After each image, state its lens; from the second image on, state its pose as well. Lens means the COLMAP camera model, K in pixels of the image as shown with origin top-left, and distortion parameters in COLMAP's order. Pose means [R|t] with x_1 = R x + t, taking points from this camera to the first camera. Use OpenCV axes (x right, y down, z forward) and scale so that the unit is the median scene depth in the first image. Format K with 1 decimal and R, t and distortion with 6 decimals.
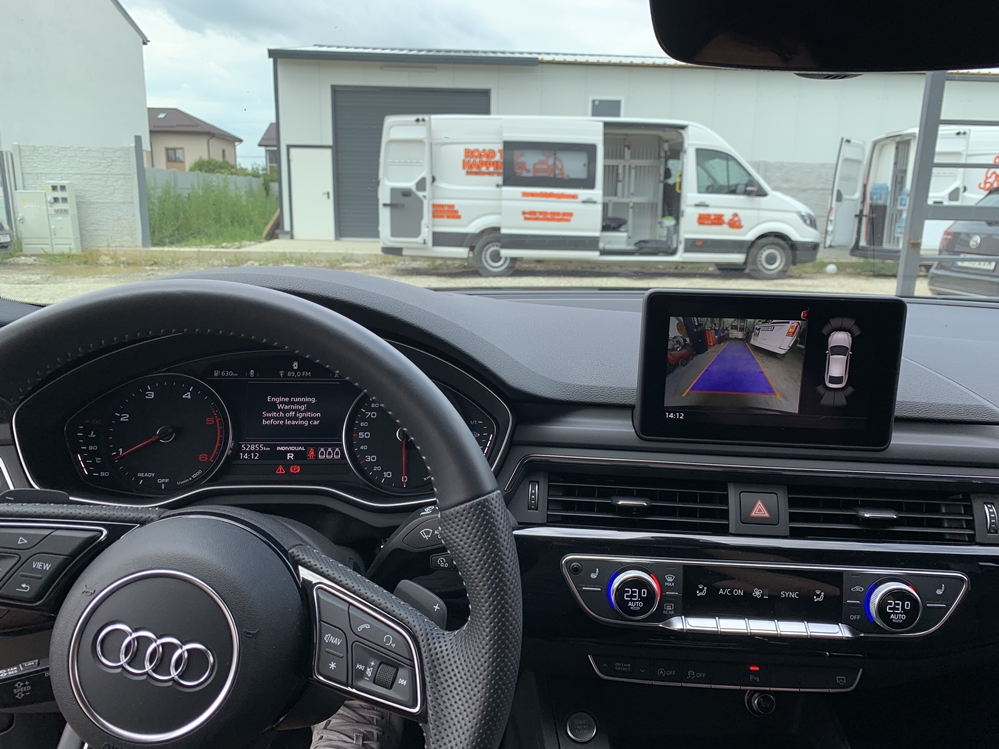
lens RADIAL K [[768.7, 0, 503.2], [0, 768.7, 365.3], [0, 0, 1]] dist [0.041719, -0.053978]
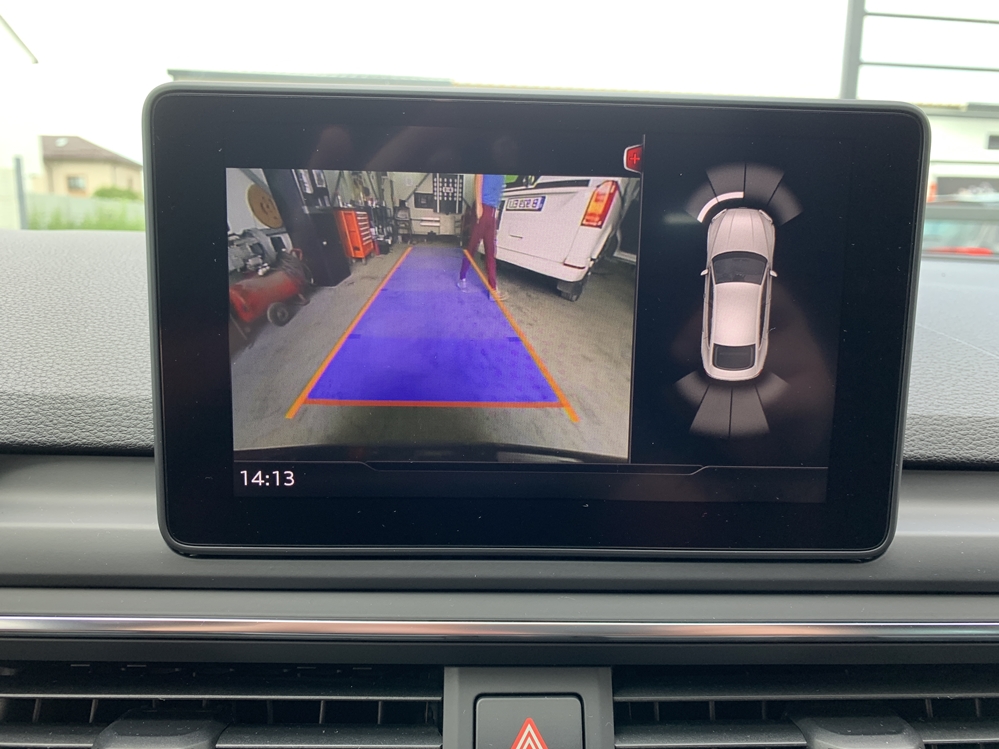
lens RADIAL K [[768.7, 0, 498.3], [0, 768.7, 365.6], [0, 0, 1]] dist [0.041719, -0.053978]
pose [[0.996155, -0.021154, 0.085018, 0.298815], [0.024360, 0.999024, -0.036855, 0.032563], [-0.084155, 0.038785, 0.995698, 0.672041]]
